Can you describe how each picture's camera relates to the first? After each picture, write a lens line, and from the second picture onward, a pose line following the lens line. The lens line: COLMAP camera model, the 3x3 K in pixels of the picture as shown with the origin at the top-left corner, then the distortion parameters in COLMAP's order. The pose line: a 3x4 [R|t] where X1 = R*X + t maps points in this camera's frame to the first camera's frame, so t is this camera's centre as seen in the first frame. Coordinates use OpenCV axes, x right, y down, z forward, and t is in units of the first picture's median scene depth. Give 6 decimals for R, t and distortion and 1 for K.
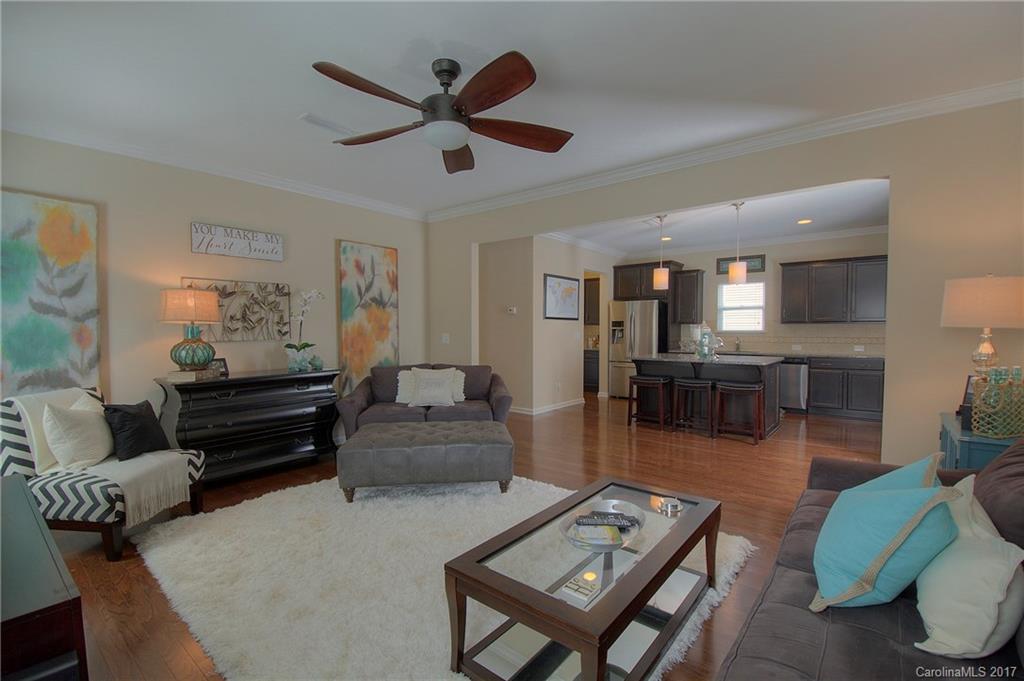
lens RADIAL K [[455.4, 0, 510.1], [0, 455.4, 346.7], [0, 0, 1]] dist [0.000300, -0.012444]
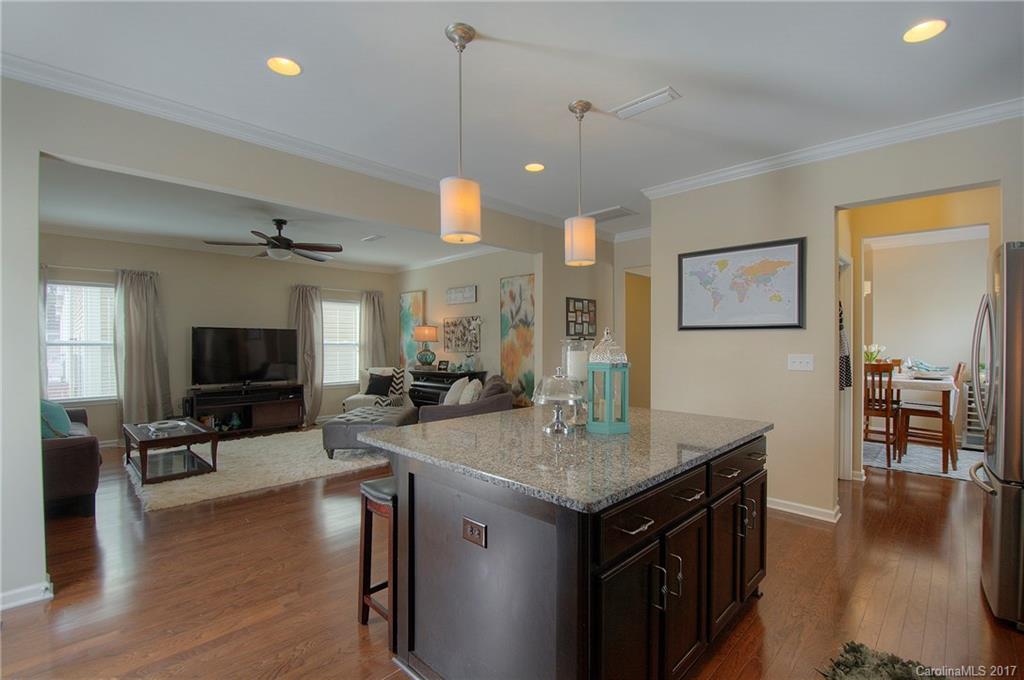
lens RADIAL K [[455.4, 0, 510.1], [0, 455.4, 346.2], [0, 0, 1]] dist [0.000300, -0.012444]
pose [[-0.083353, 0.005140, -0.996507, 0.914723], [-0.041658, 0.999095, 0.008638, -0.046682], [0.995649, 0.042232, -0.083063, 1.094028]]
